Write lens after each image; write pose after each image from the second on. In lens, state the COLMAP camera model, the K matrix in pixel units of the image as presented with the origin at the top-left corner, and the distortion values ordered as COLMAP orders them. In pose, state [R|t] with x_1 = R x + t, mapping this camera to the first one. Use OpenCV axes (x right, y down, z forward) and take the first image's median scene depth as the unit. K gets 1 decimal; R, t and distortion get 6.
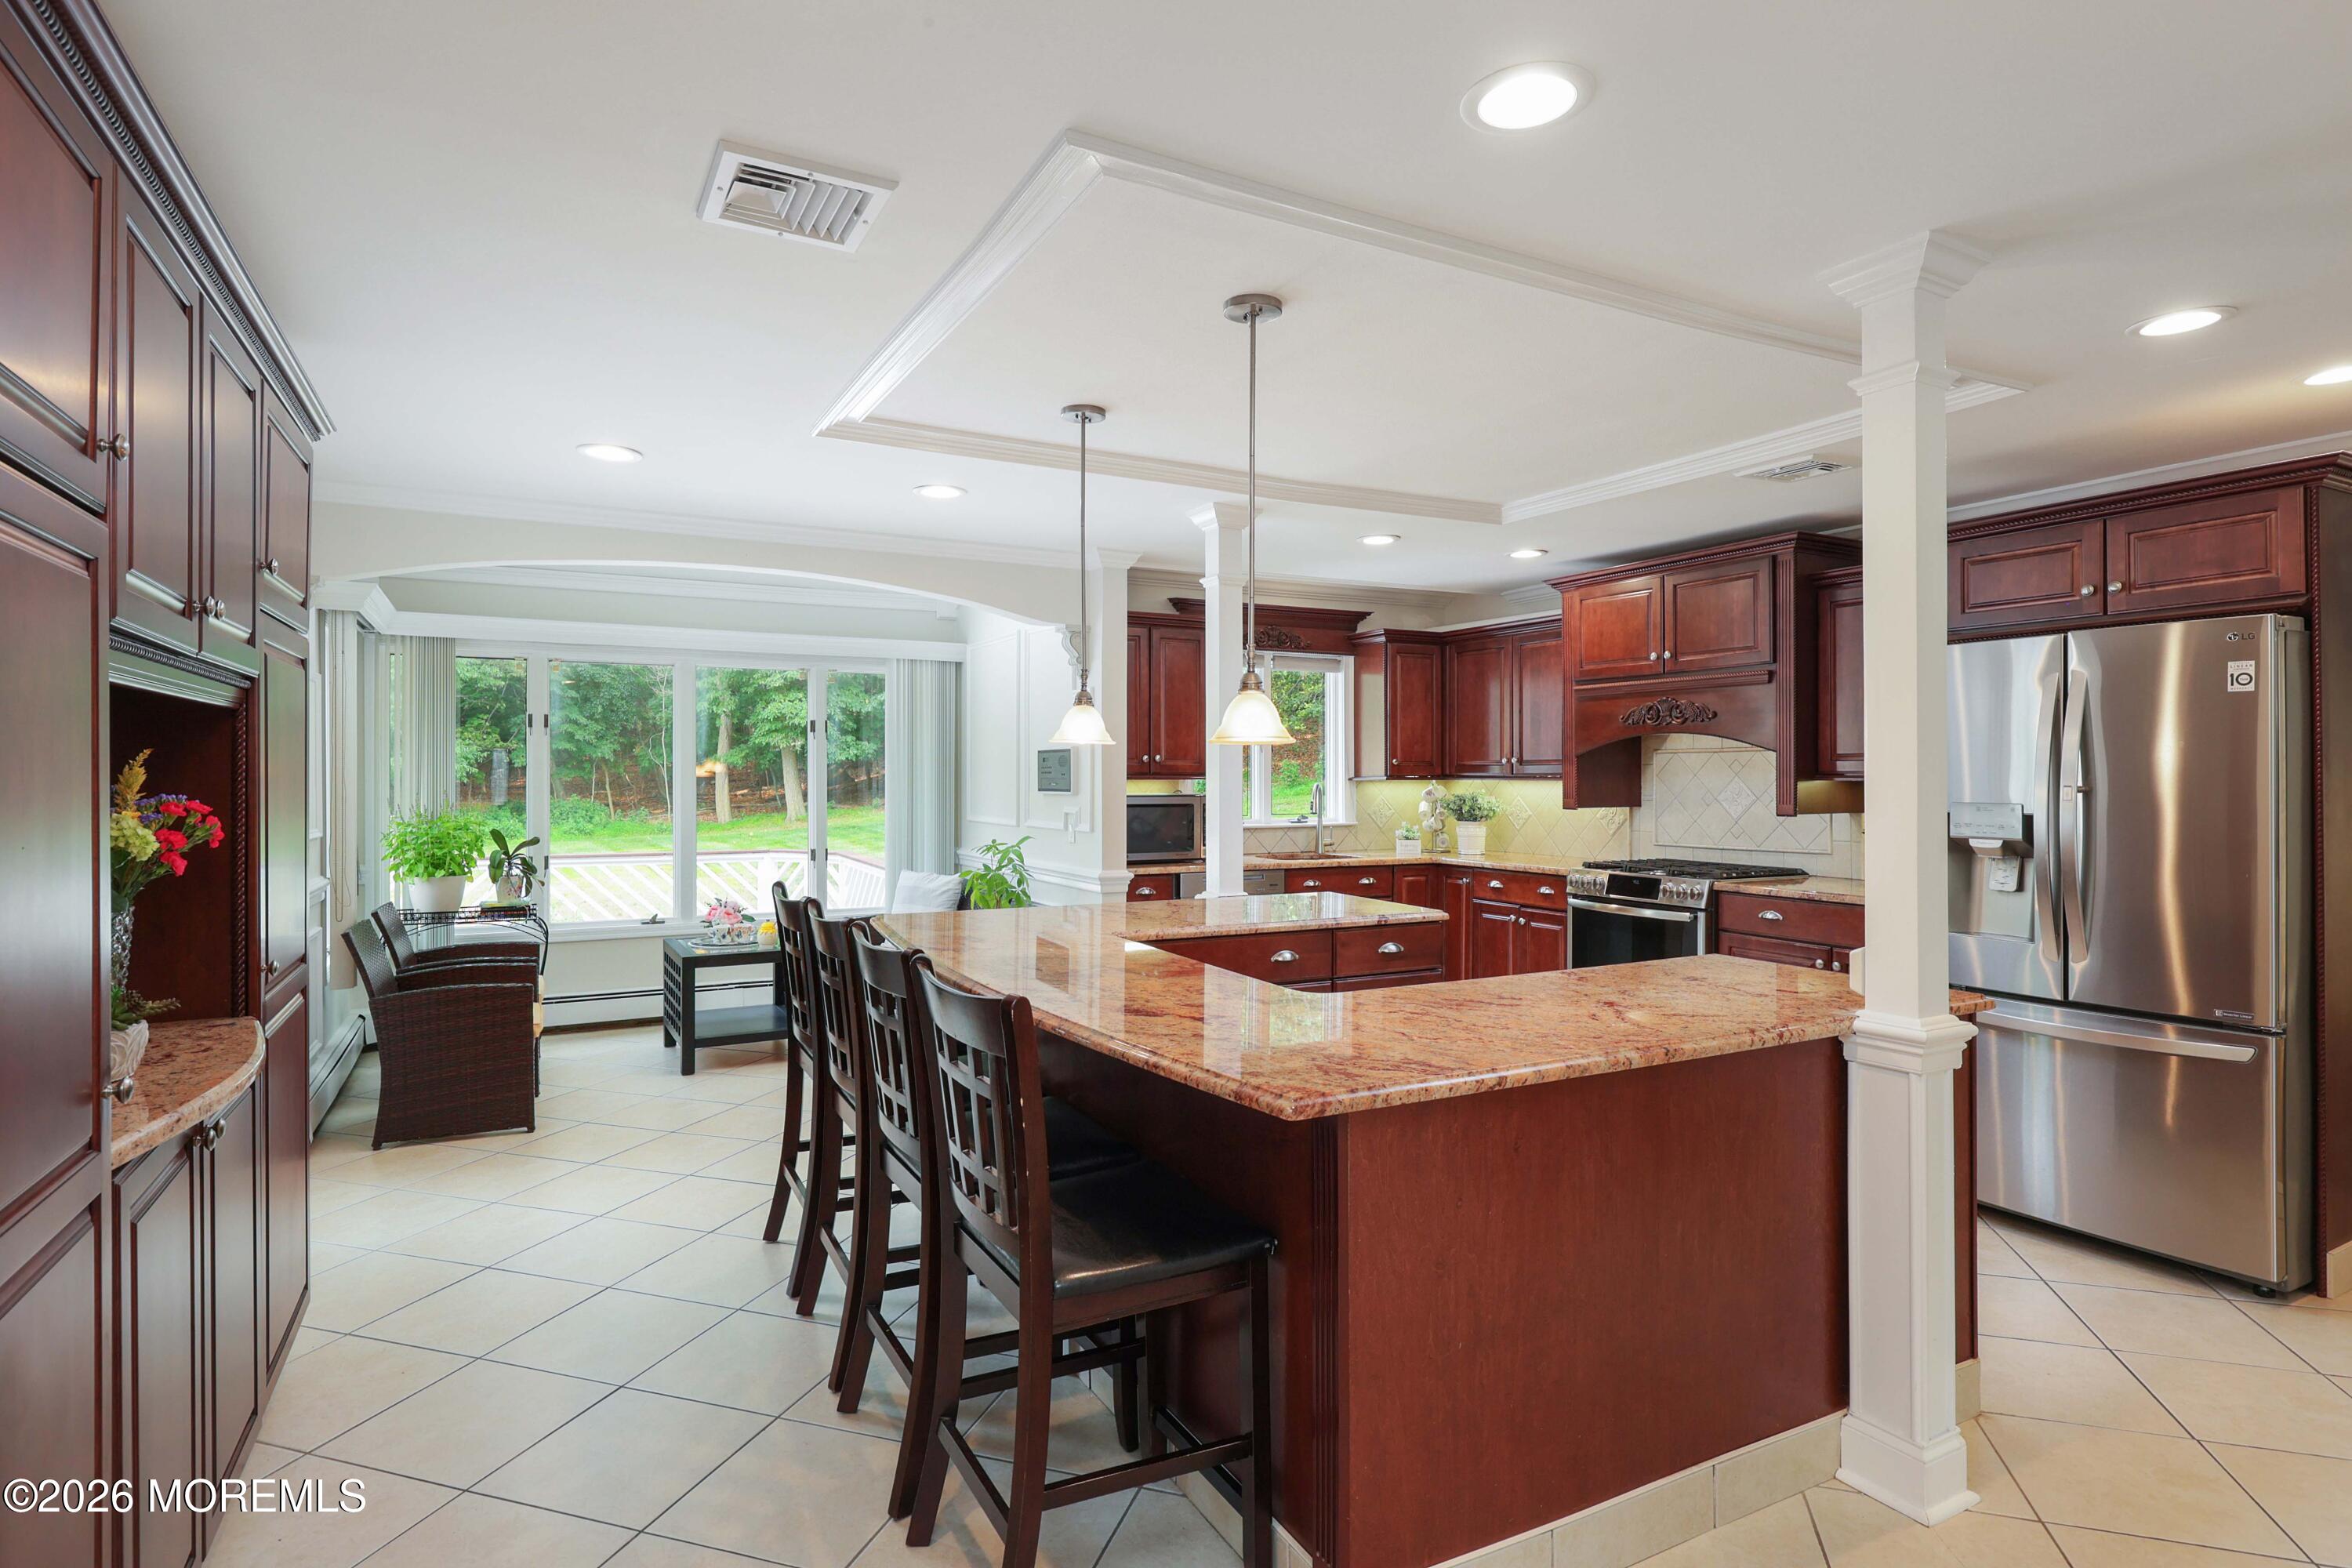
lens RADIAL K [[1219.4, 0, 1151.5], [0, 1219.4, 777.0], [0, 0, 1]] dist [-0.000185, -0.000339]
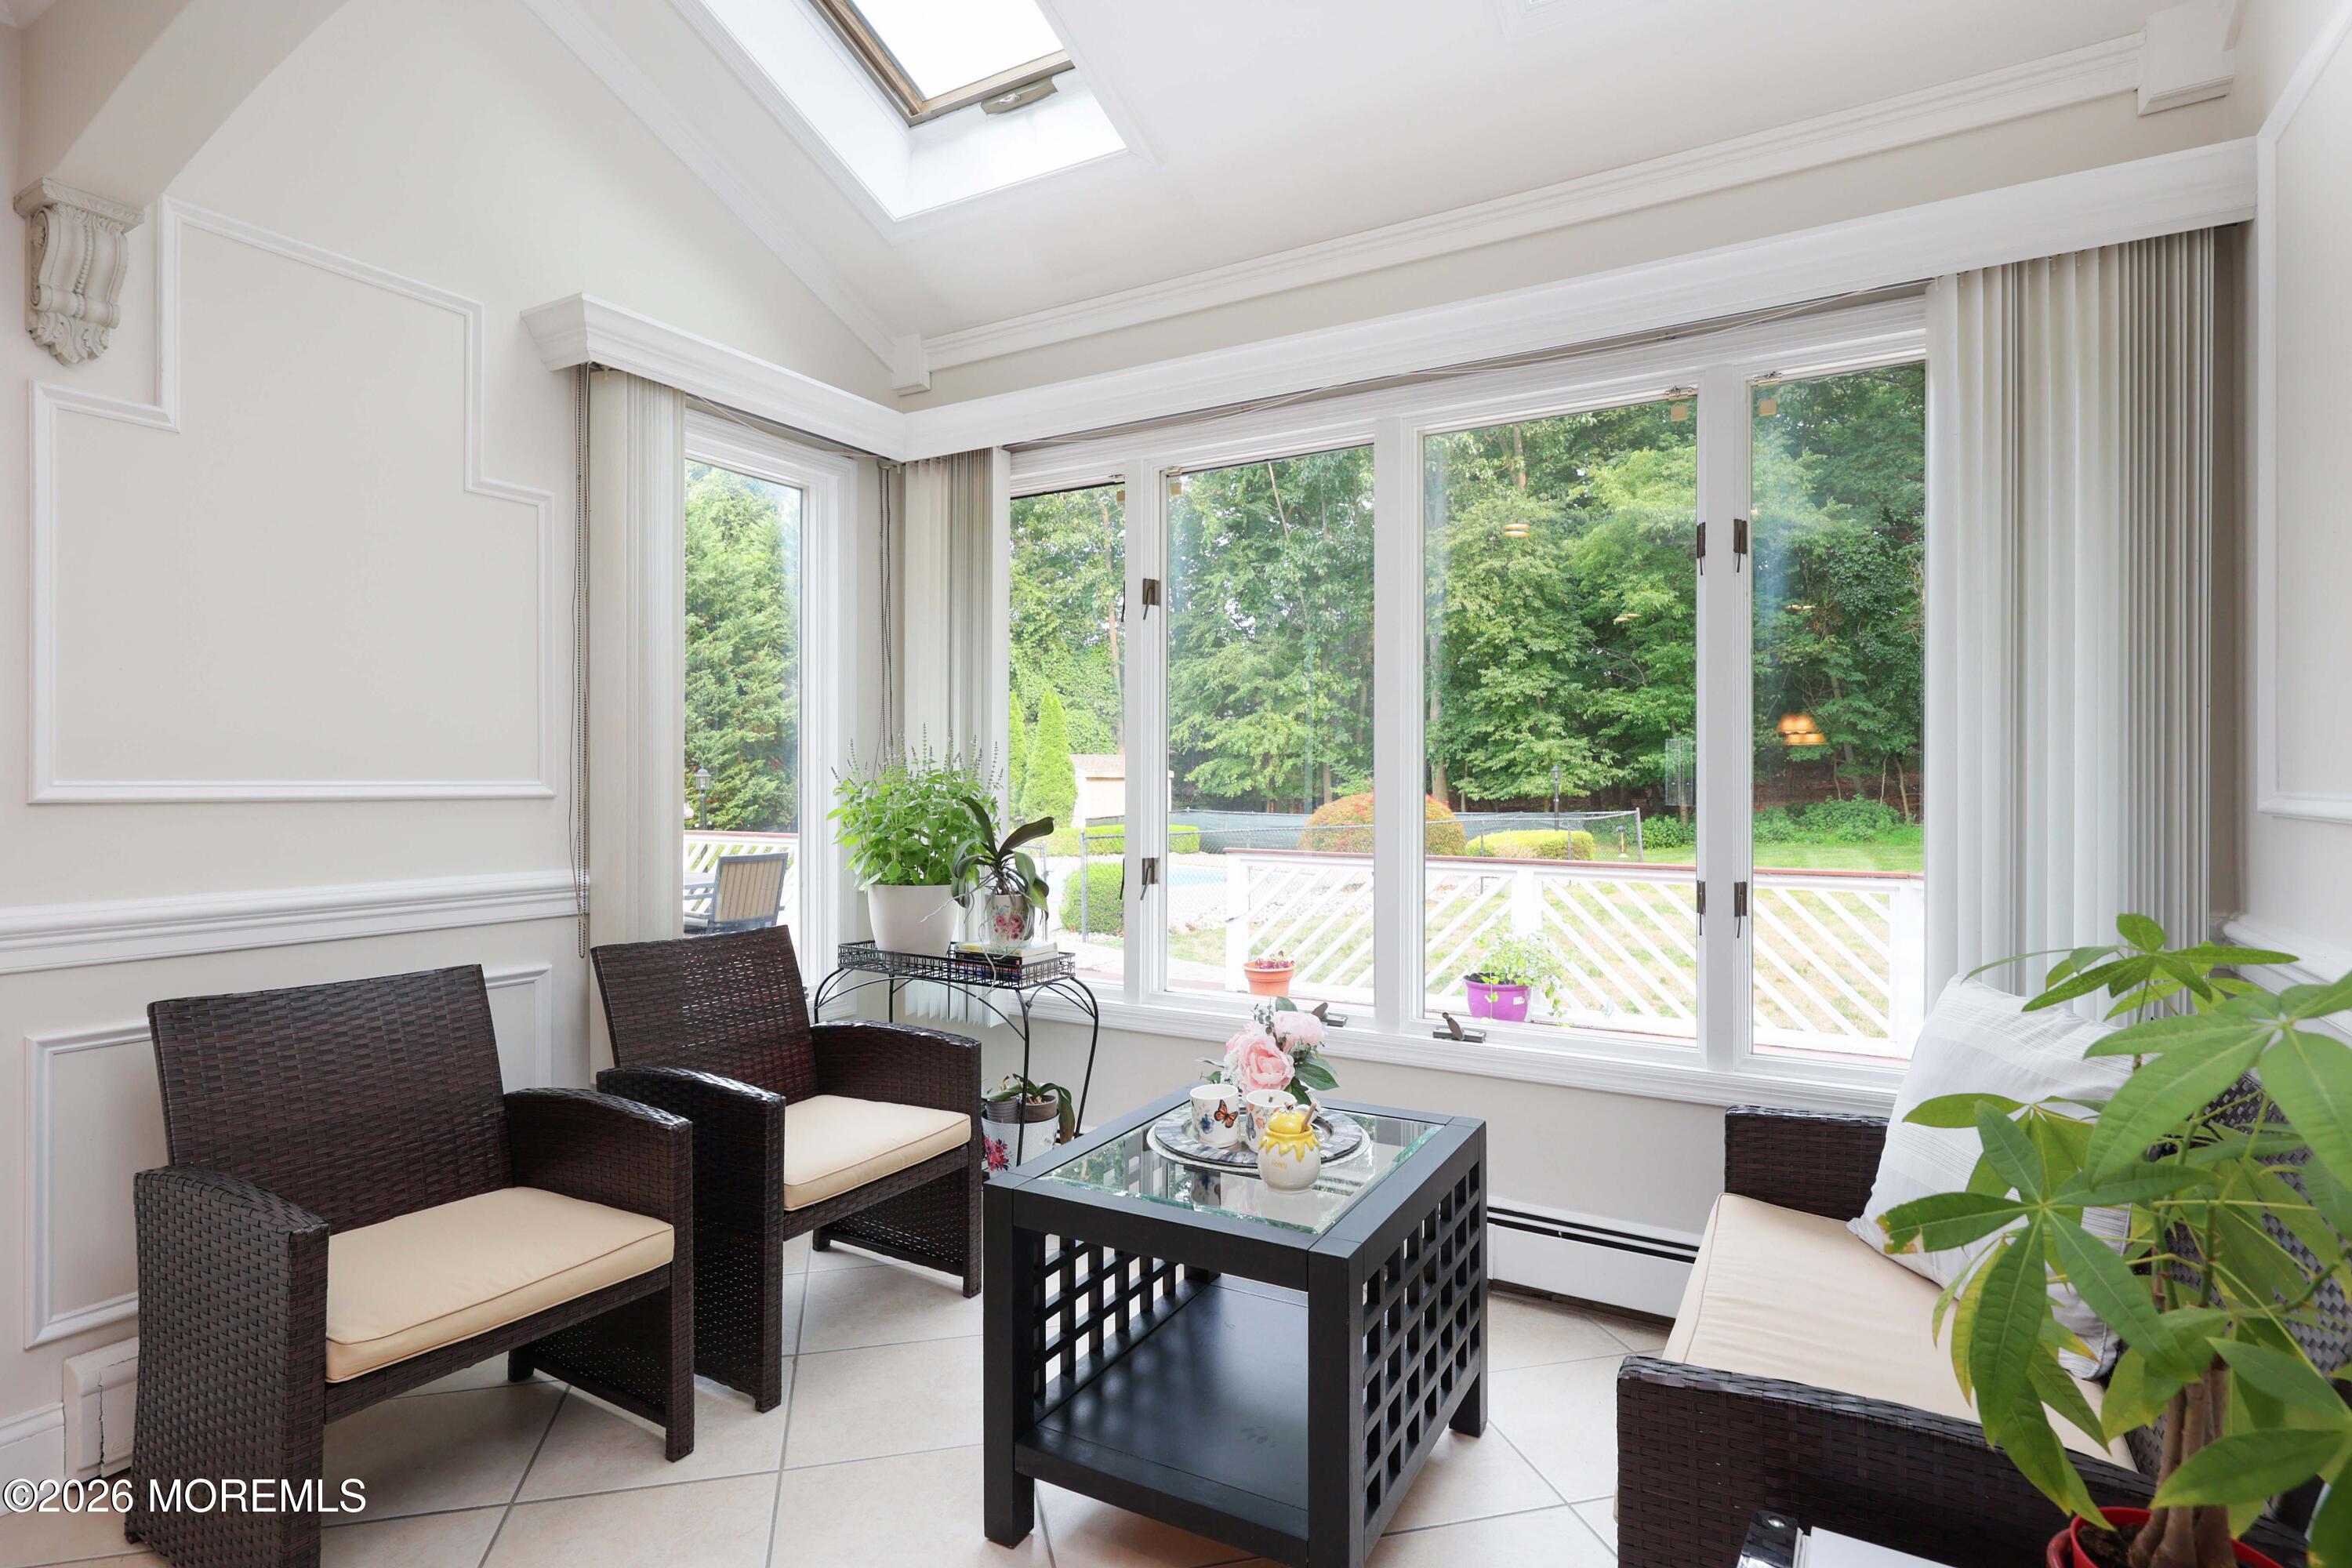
lens RADIAL K [[1175.7, 0, 1176.0], [0, 1175.7, 784.0], [0, 0, 1]] dist [-0.000101, -0.000161]
pose [[0.529737, 0.002193, -0.848159, -0.077933], [-0.001409, 0.999998, 0.001705, 0.038262], [0.848161, 0.000292, 0.529739, 0.869100]]
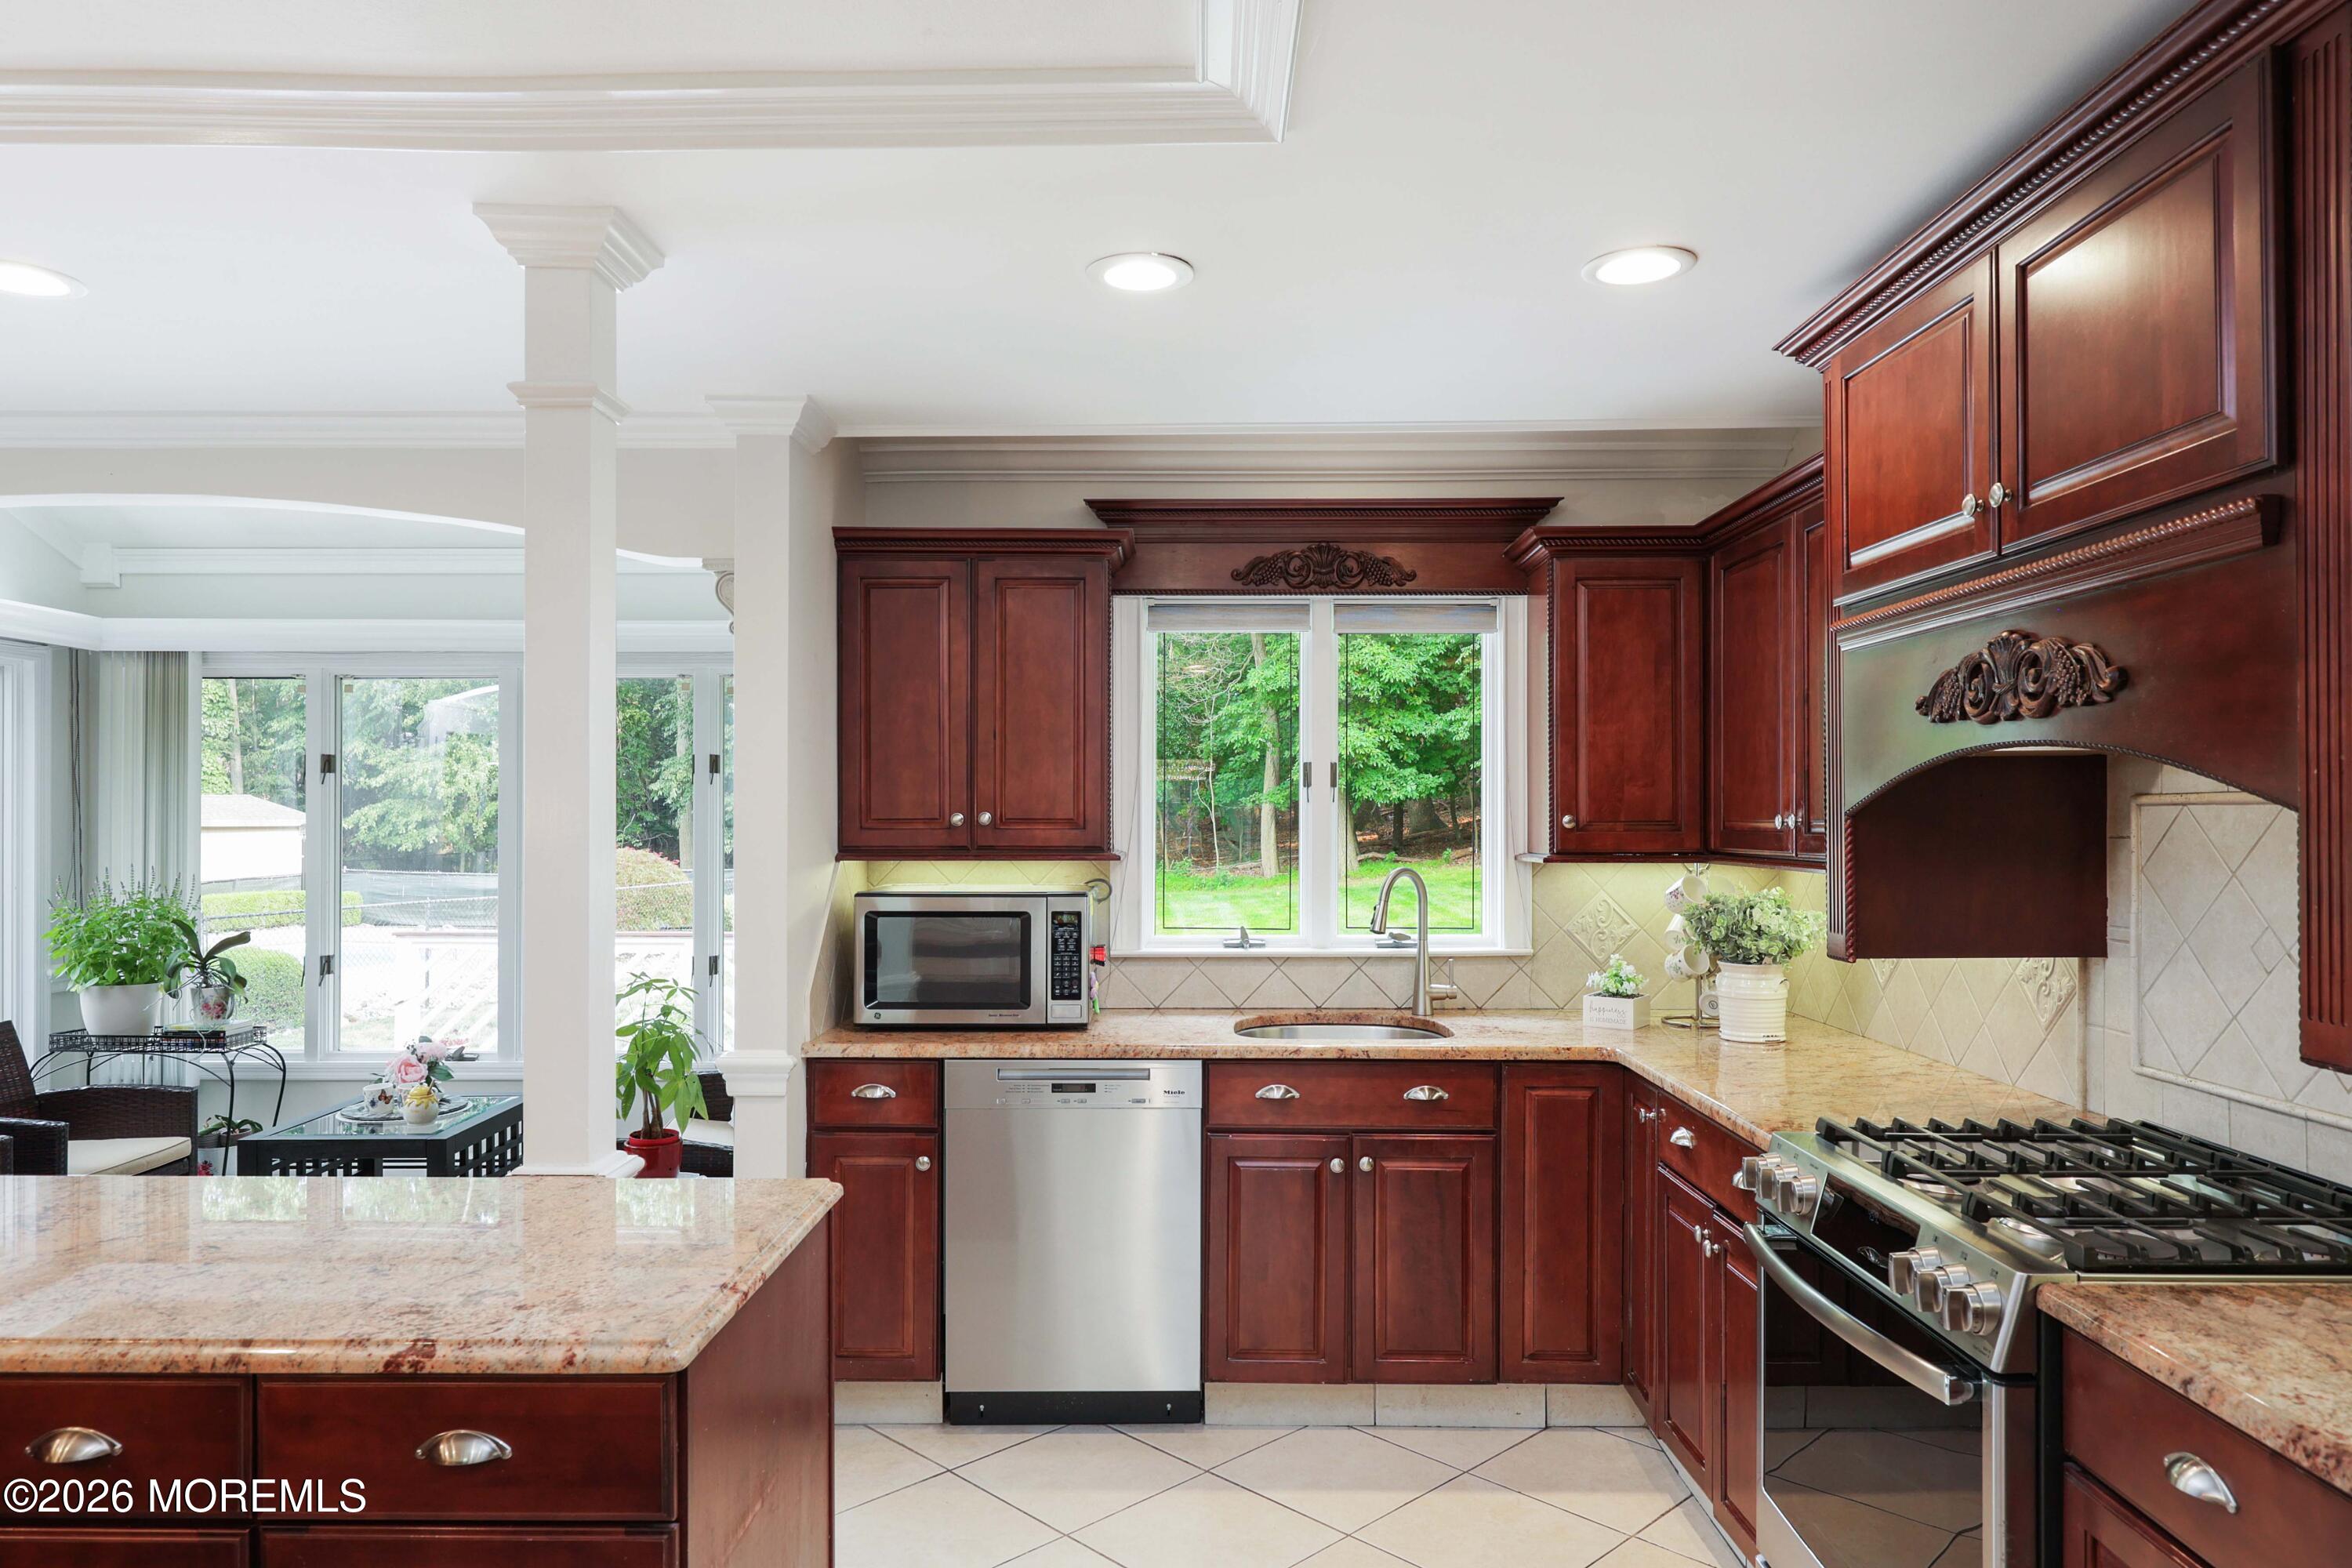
lens RADIAL K [[1486.1, 0, 1192.3], [0, 1486.1, 809.7], [0, 0, 1]] dist [0.000281, -0.000815]
pose [[0.886287, -0.001822, -0.463133, 0.402300], [-0.000560, 0.999987, -0.005006, -0.017289], [0.463136, 0.004697, 0.886275, 0.549495]]
